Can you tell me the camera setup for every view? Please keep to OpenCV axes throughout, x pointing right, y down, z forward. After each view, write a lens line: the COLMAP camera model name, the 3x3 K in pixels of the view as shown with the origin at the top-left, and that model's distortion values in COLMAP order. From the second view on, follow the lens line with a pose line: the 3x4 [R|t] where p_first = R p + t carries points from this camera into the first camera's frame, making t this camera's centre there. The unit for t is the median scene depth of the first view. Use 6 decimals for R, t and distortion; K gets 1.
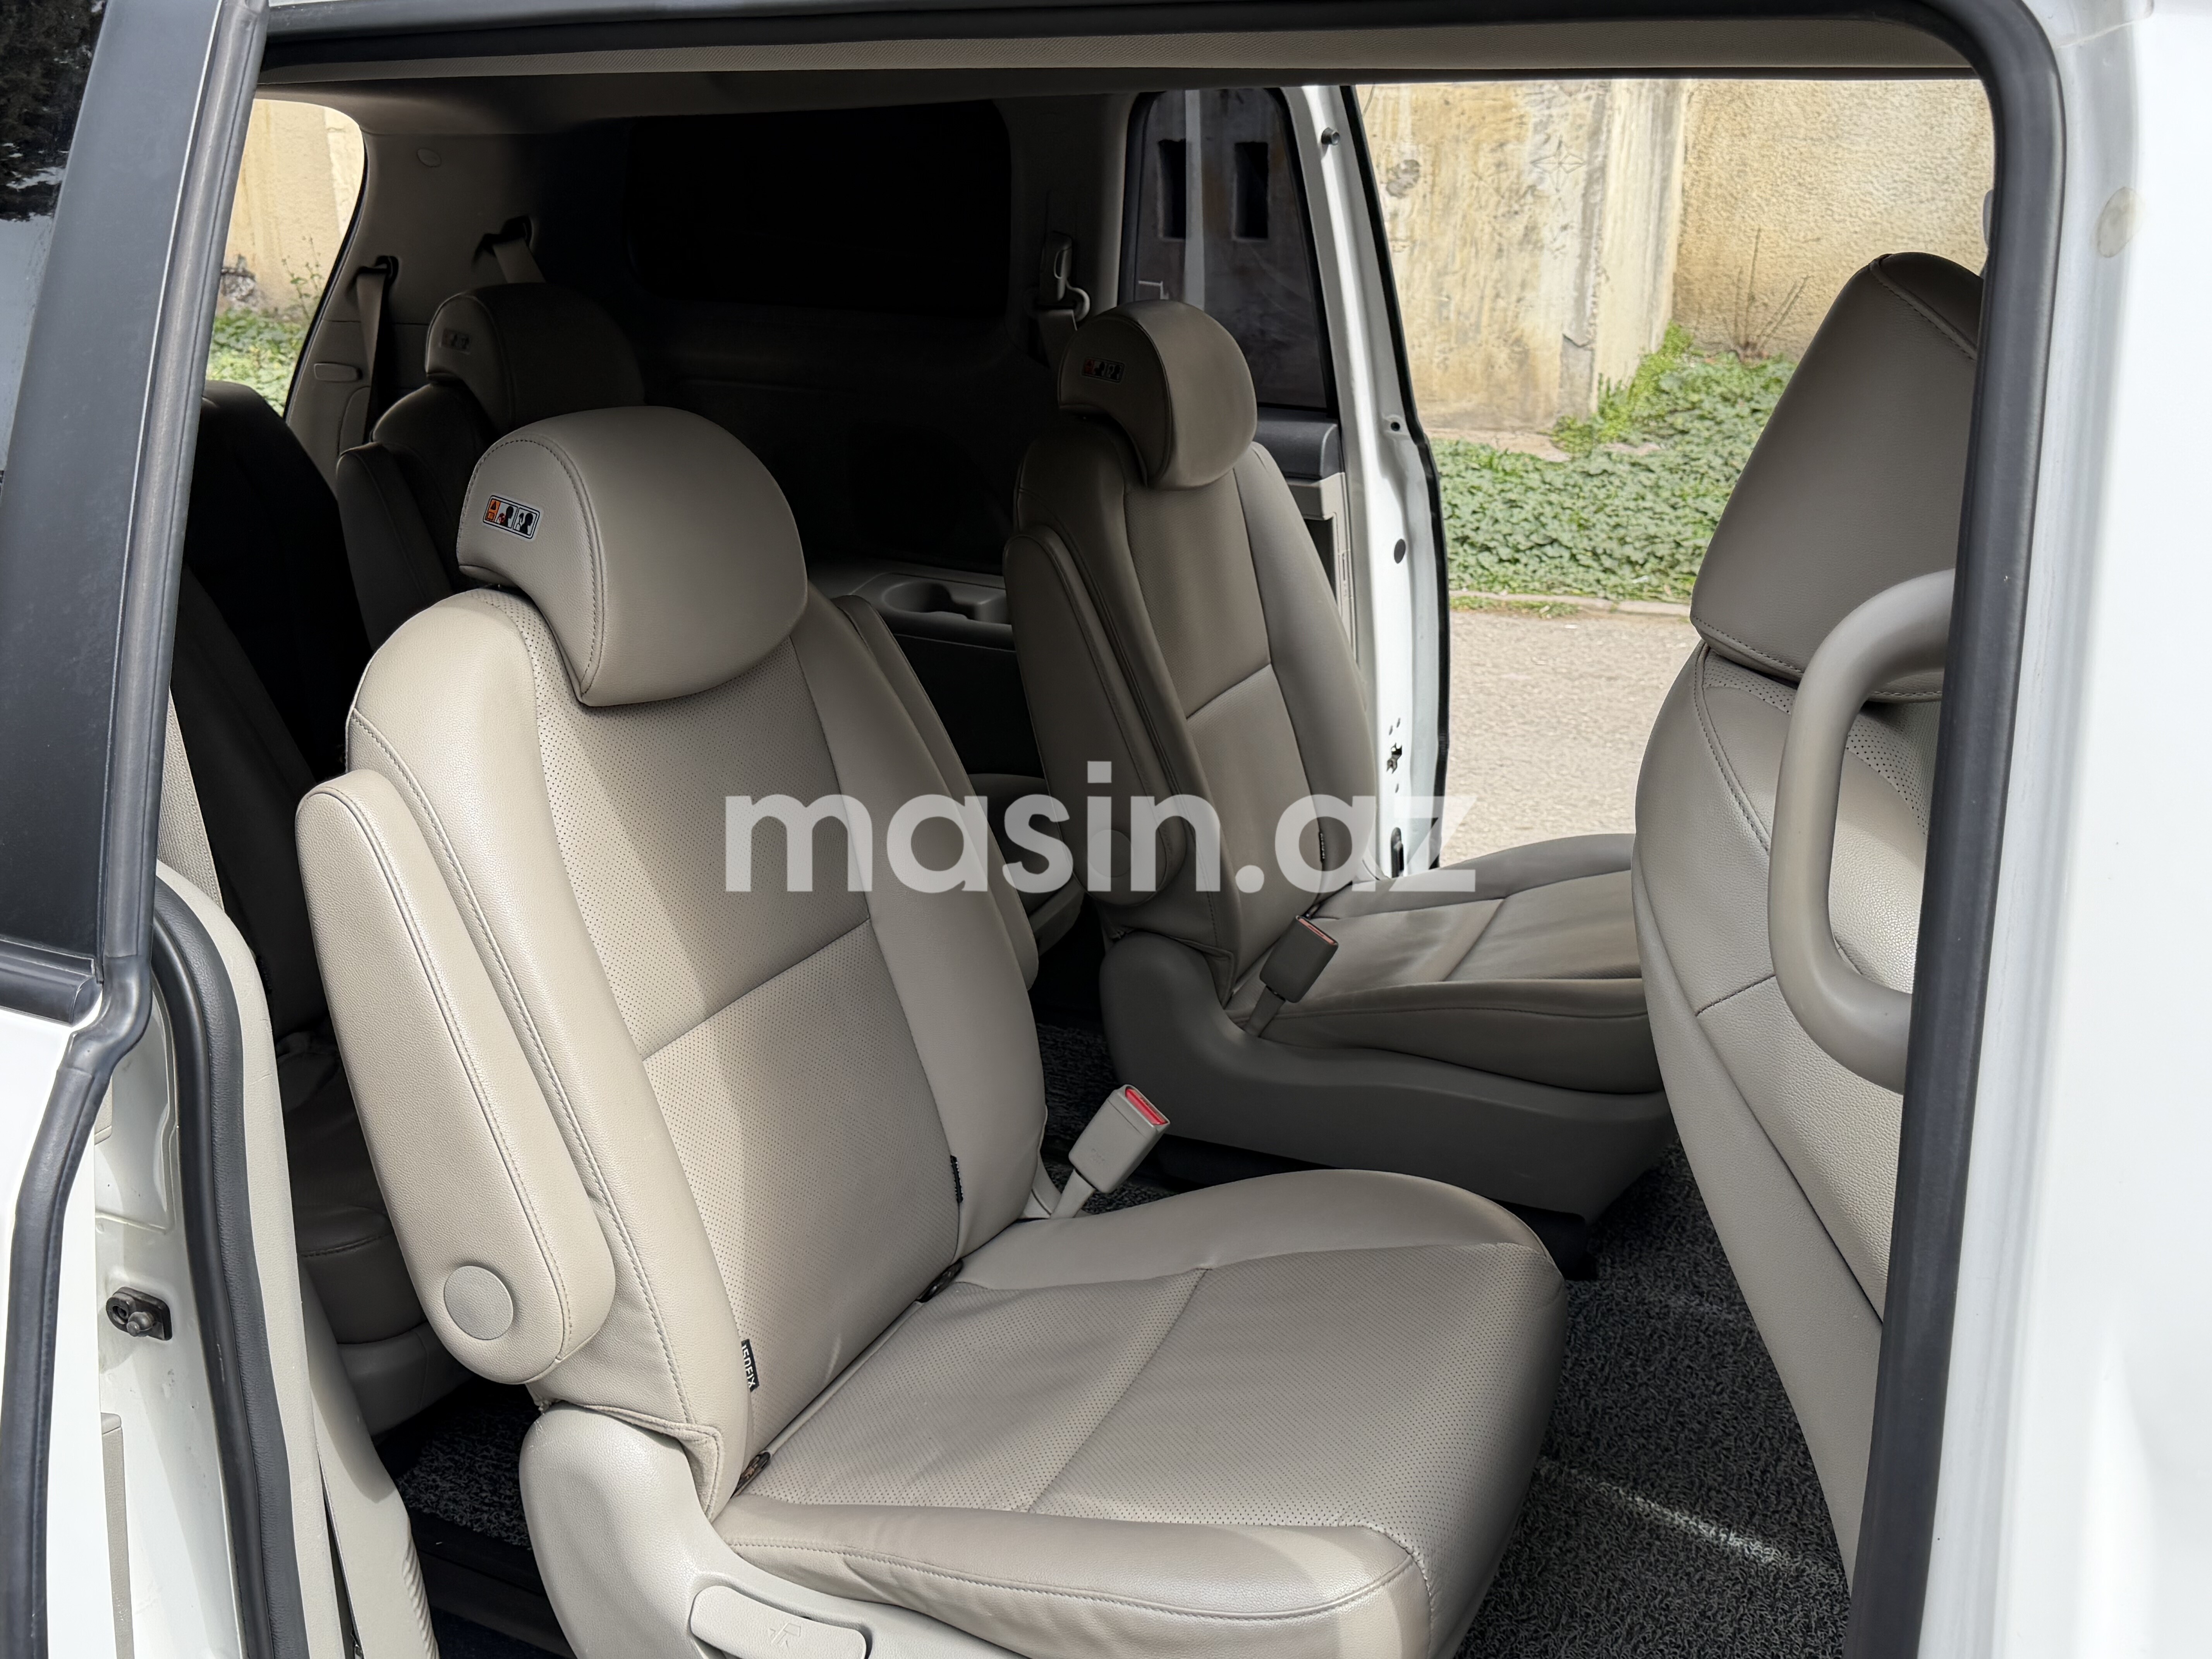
lens RADIAL K [[2170.2, 0, 1106.0], [0, 2170.2, 829.5], [0, 0, 1]] dist [0.230518, -0.461407]
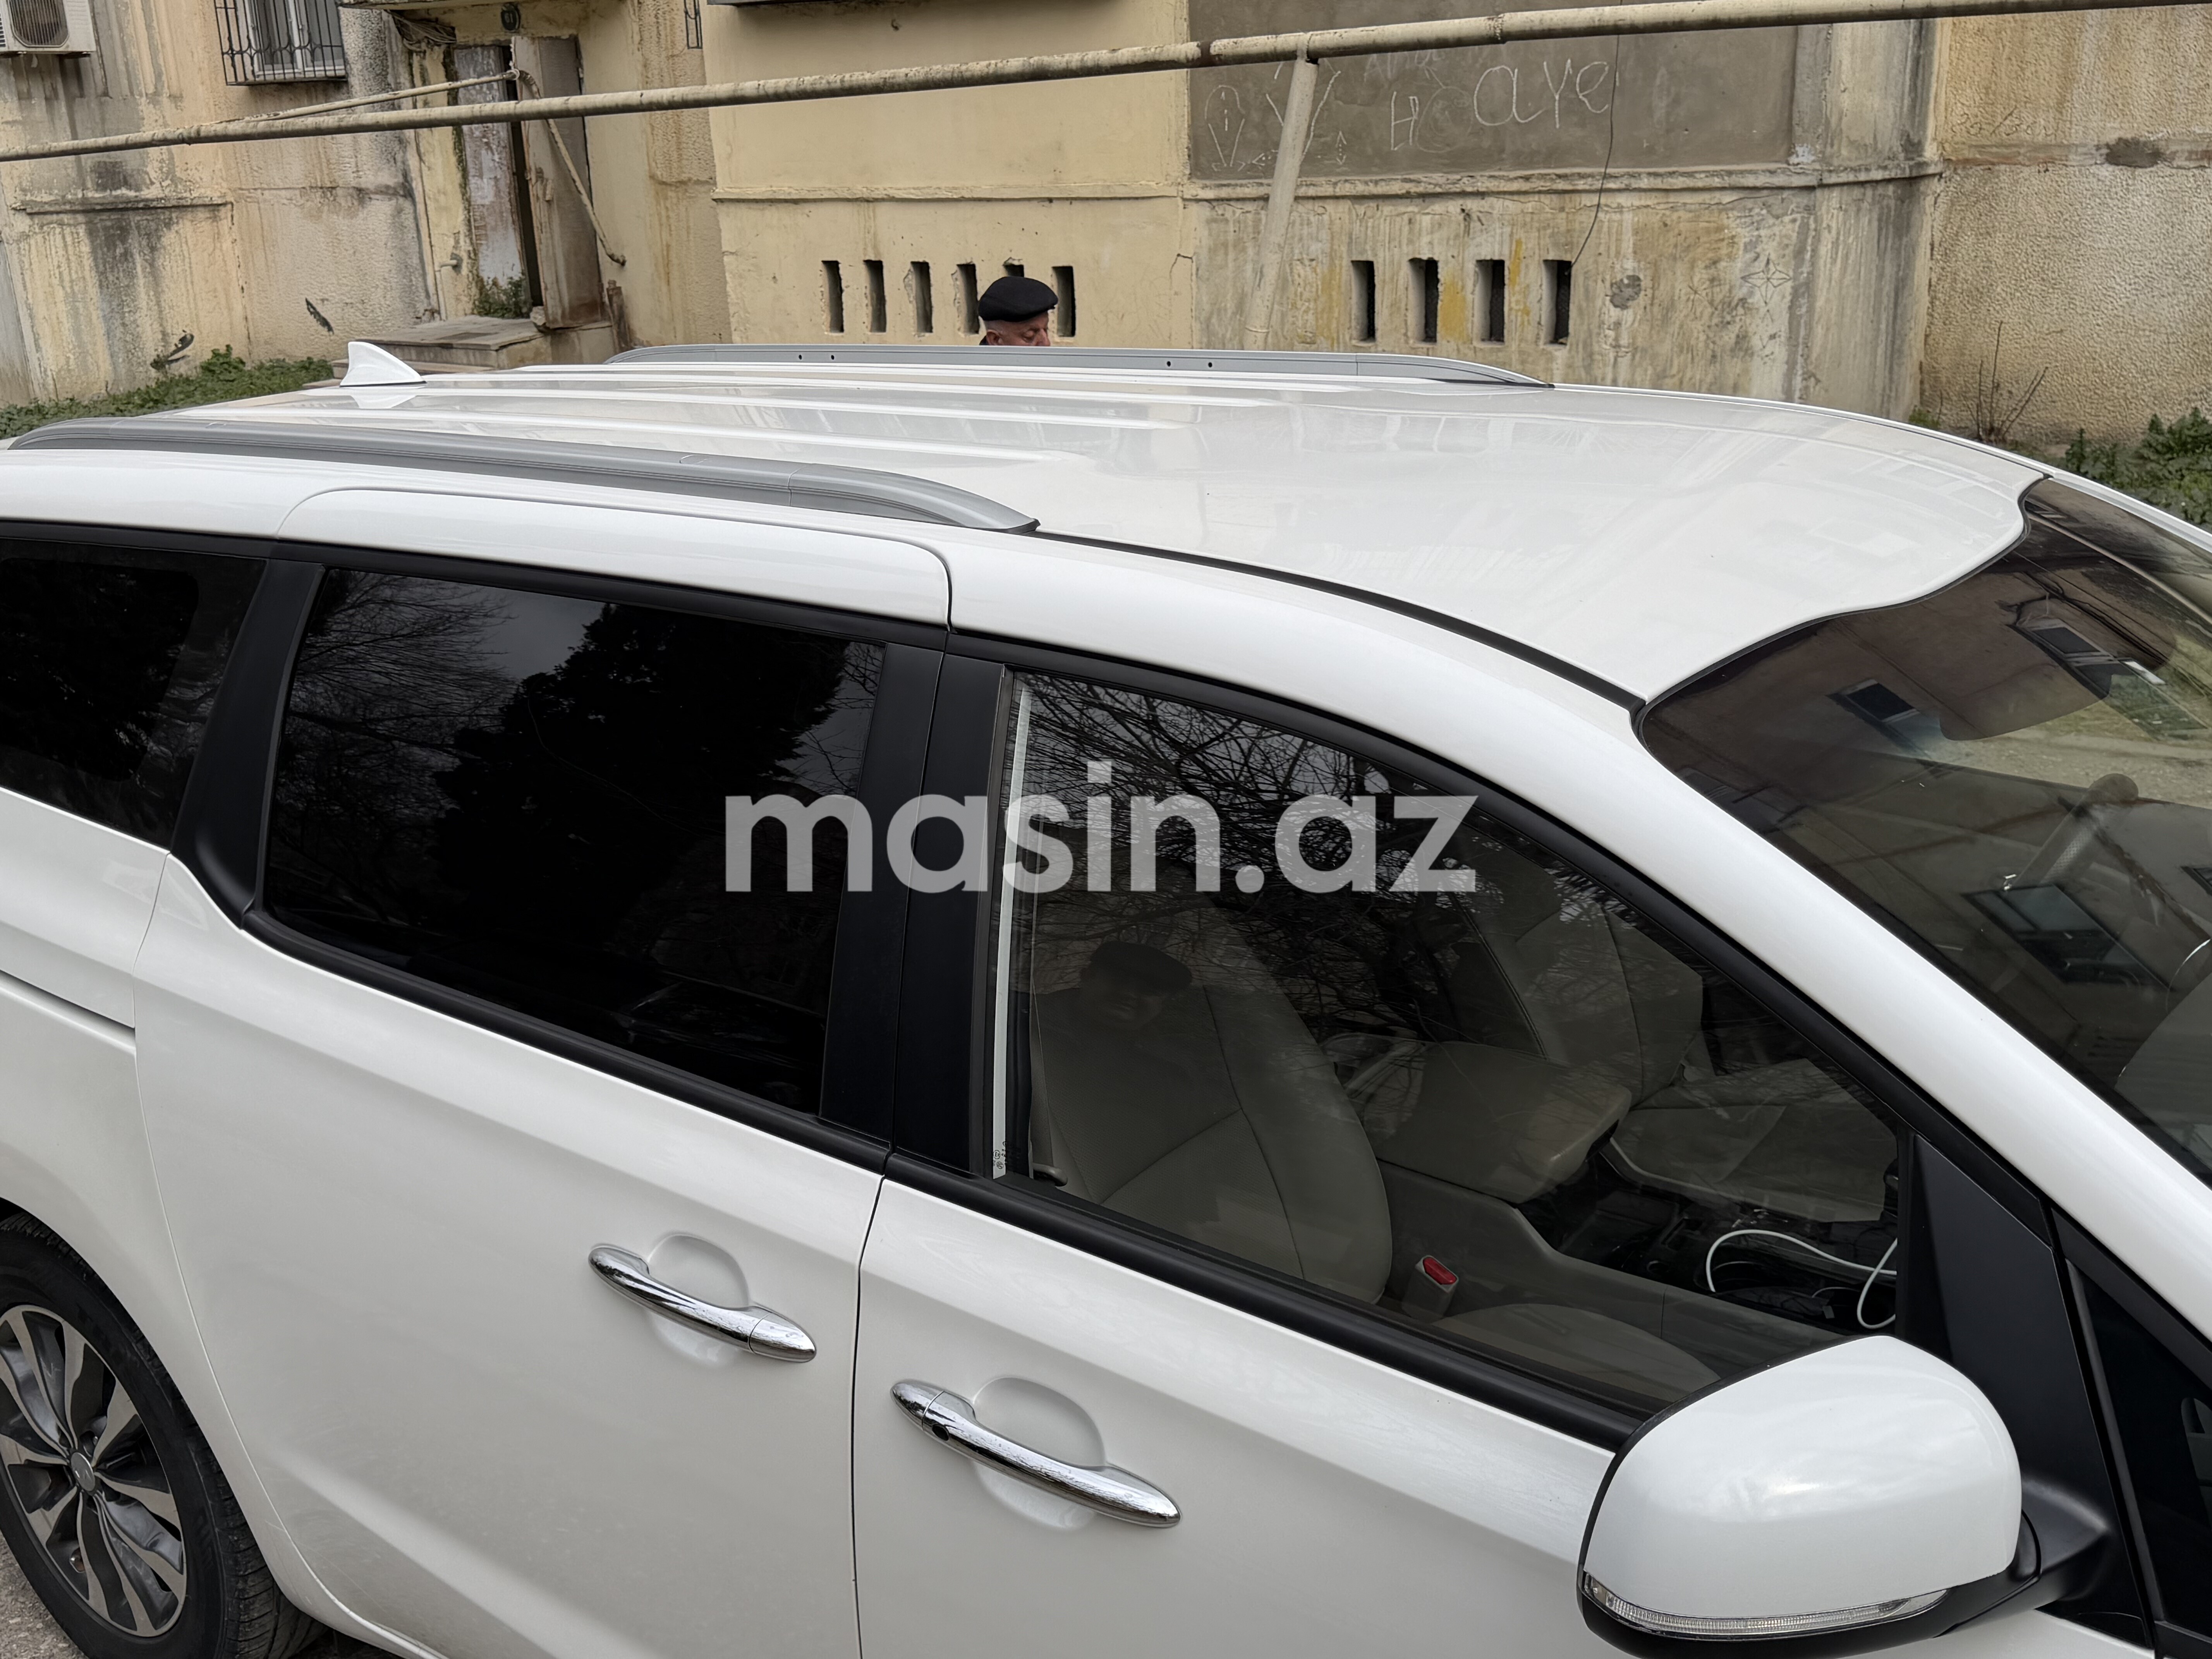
lens RADIAL K [[2170.2, 0, 1106.0], [0, 2170.2, 829.5], [0, 0, 1]] dist [0.230518, -0.461407]
pose [[0.989144, 0.020930, -0.145450, 0.045363], [-0.024714, 0.999400, -0.024253, 0.005416], [0.144855, 0.027584, 0.989068, -0.119450]]
